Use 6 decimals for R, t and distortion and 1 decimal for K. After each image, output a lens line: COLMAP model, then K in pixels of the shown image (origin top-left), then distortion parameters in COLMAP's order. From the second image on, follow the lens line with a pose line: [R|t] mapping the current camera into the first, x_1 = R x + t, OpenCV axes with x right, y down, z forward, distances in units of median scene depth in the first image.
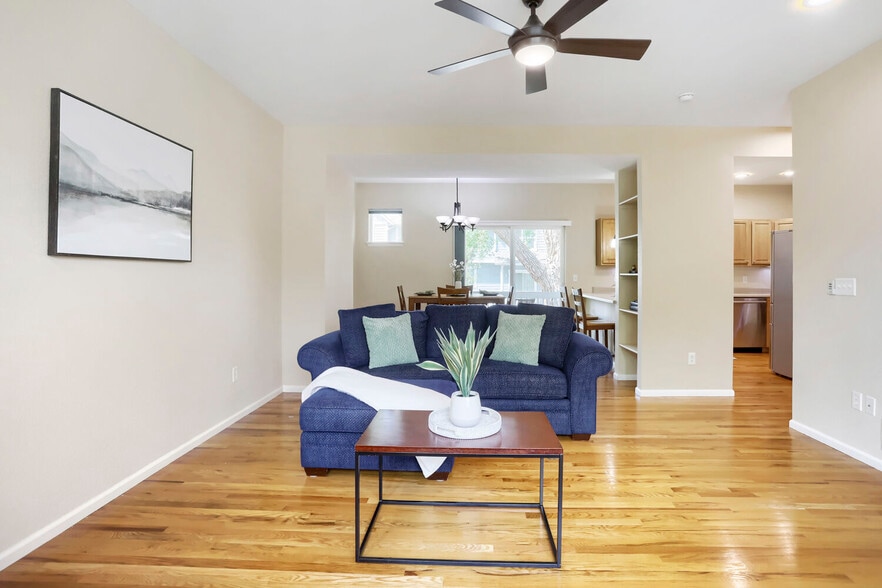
lens RADIAL K [[425.1, 0, 451.4], [0, 425.1, 274.6], [0, 0, 1]] dist [-0.046805, 0.013899]
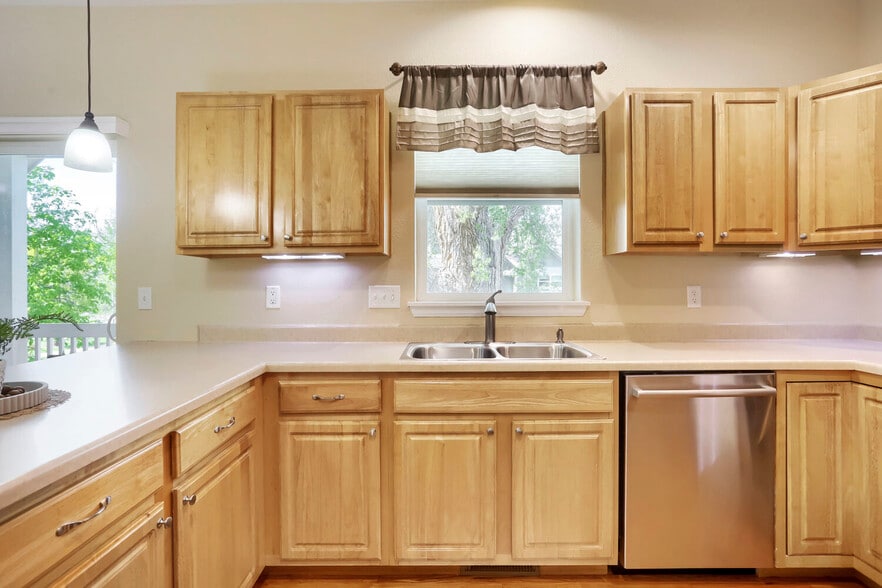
lens RADIAL K [[425.1, 0, 432.1], [0, 425.1, 289.1], [0, 0, 1]] dist [-0.046805, 0.013899]
pose [[0.999149, -0.009825, 0.040069, 0.527429], [0.009445, 0.999909, 0.009651, -0.000623], [-0.040160, -0.009264, 0.999150, 0.737271]]
